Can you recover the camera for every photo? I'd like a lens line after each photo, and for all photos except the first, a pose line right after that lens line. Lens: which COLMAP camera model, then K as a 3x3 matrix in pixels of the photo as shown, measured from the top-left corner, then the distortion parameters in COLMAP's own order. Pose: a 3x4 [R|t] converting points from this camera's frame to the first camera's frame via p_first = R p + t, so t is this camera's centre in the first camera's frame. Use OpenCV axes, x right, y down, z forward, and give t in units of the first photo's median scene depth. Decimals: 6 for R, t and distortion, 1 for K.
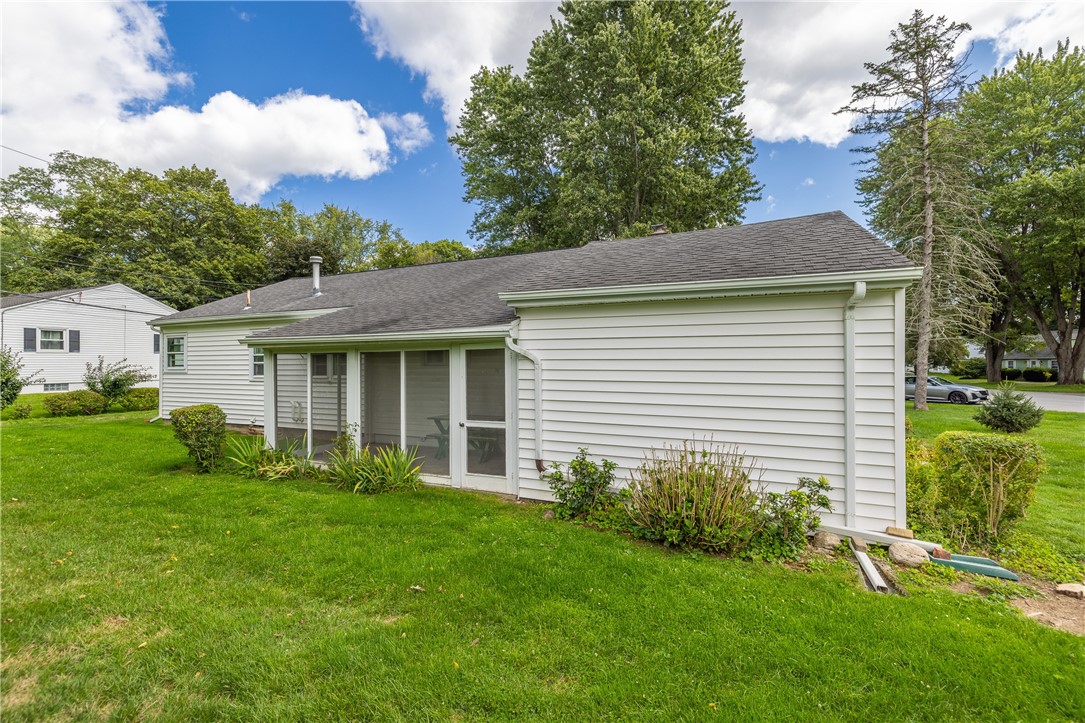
lens RADIAL K [[481.5, 0, 542.5], [0, 481.5, 361.5], [0, 0, 1]] dist [0.001767, 0.000402]
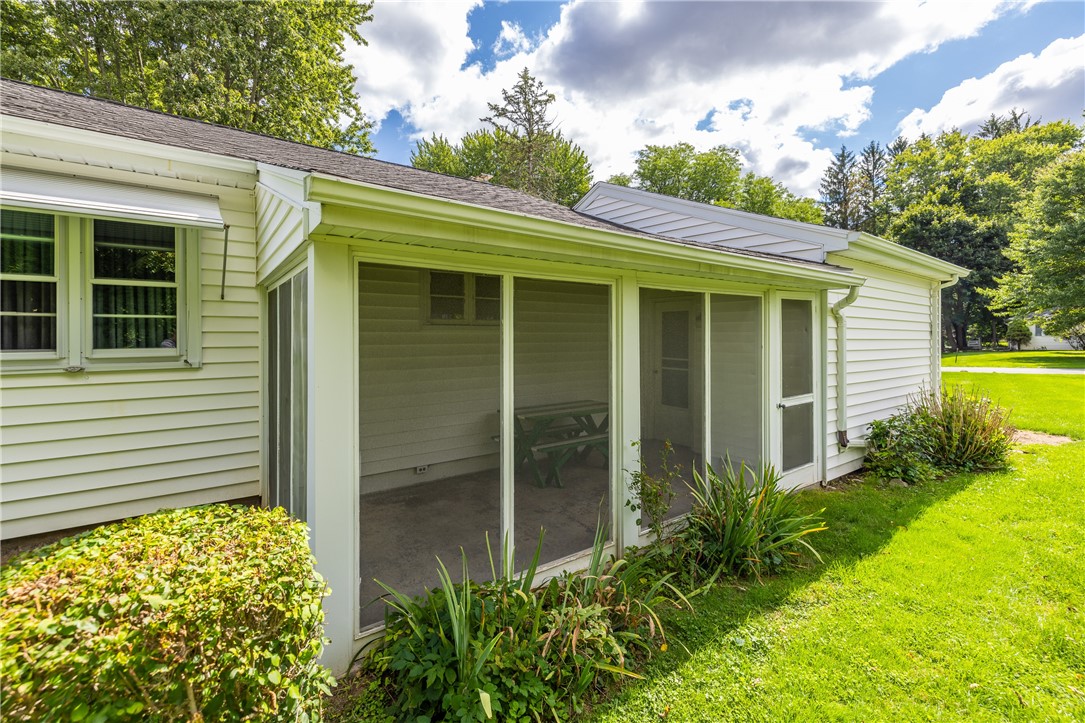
lens RADIAL K [[456.8, 0, 545.2], [0, 456.8, 335.4], [0, 0, 1]] dist [0.001529, -0.000052]
pose [[0.493129, -0.000877, 0.869956, -0.738064], [-0.007509, 0.999958, 0.005264, 0.022672], [-0.869924, -0.009129, 0.493101, 0.782059]]
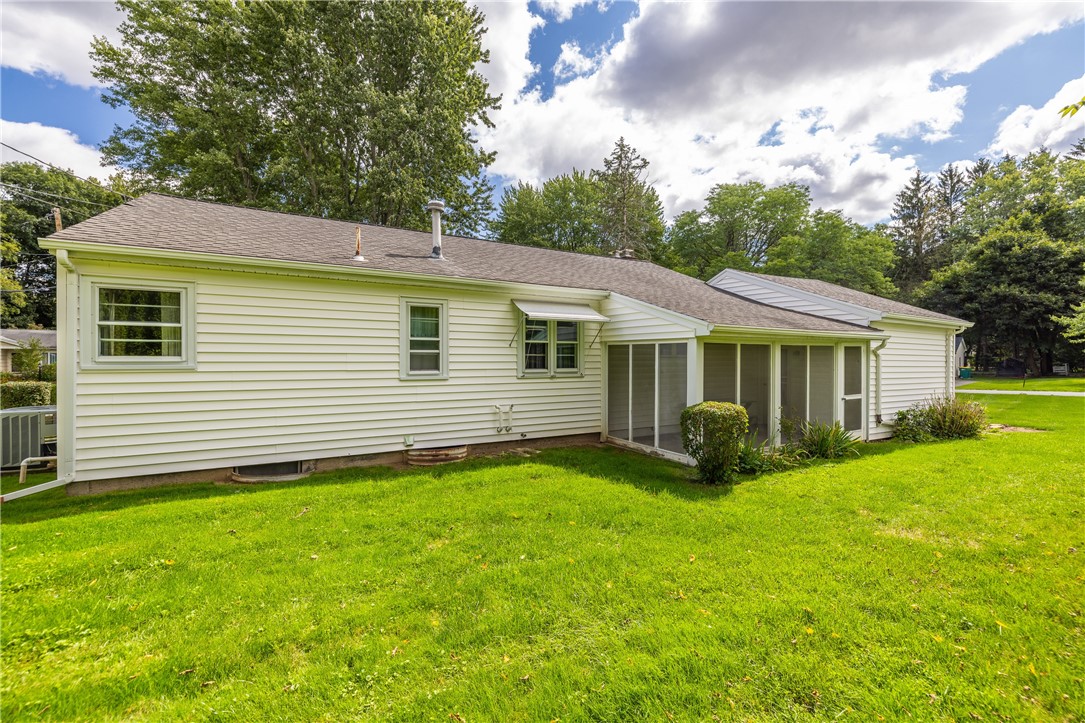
lens RADIAL K [[447.7, 0, 542.5], [0, 447.7, 361.5], [0, 0, 1]] dist [0.001057, 0.000472]
pose [[0.597440, -0.005144, 0.801897, -1.428930], [-0.011516, 0.999821, 0.014993, 0.008828], [-0.801831, -0.018192, 0.597274, 0.743896]]
